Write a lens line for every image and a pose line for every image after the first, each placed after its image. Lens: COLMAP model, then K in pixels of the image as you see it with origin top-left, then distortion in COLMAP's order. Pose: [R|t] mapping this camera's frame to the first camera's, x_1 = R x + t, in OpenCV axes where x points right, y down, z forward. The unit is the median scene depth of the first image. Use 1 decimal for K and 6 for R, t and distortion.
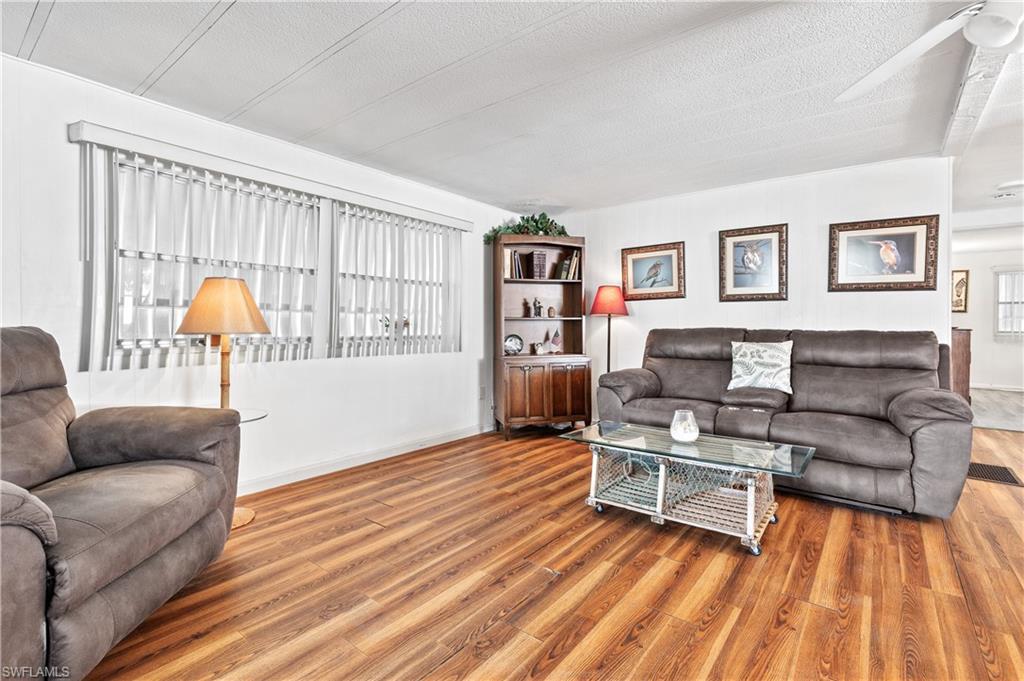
lens RADIAL K [[463.9, 0, 517.7], [0, 463.9, 330.0], [0, 0, 1]] dist [-0.000589, 0.000012]
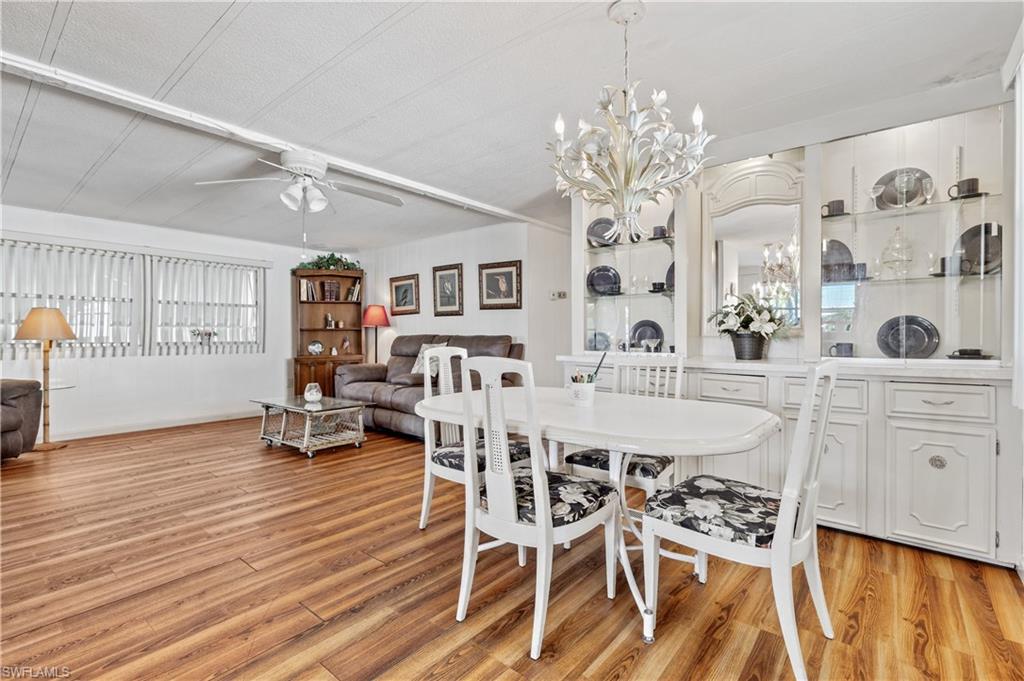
lens RADIAL K [[463.9, 0, 517.7], [0, 463.9, 330.0], [0, 0, 1]] dist [-0.000589, 0.000012]
pose [[0.999762, -0.007554, -0.020456, 0.884551], [0.007134, 0.999764, -0.020522, 0.016115], [0.020606, 0.020371, 0.999580, -0.526488]]
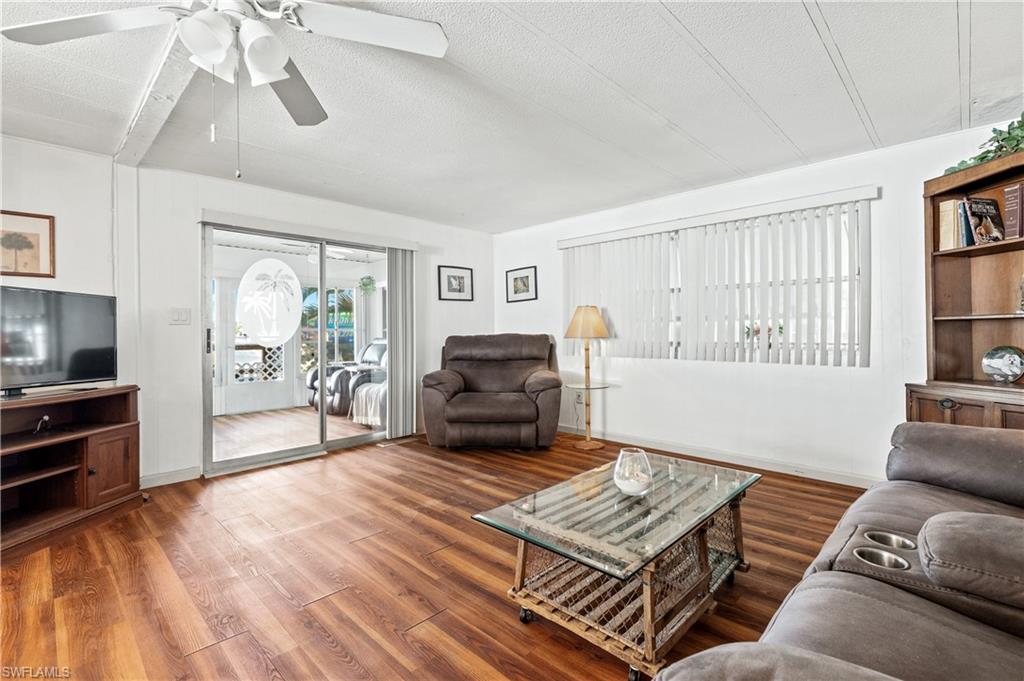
lens RADIAL K [[463.9, 0, 517.7], [0, 463.9, 330.0], [0, 0, 1]] dist [-0.000589, 0.000012]
pose [[-0.105443, -0.009205, -0.994383, 0.862690], [-0.001404, 0.999958, -0.009108, -0.004561], [0.994424, 0.000436, -0.105451, 0.706931]]
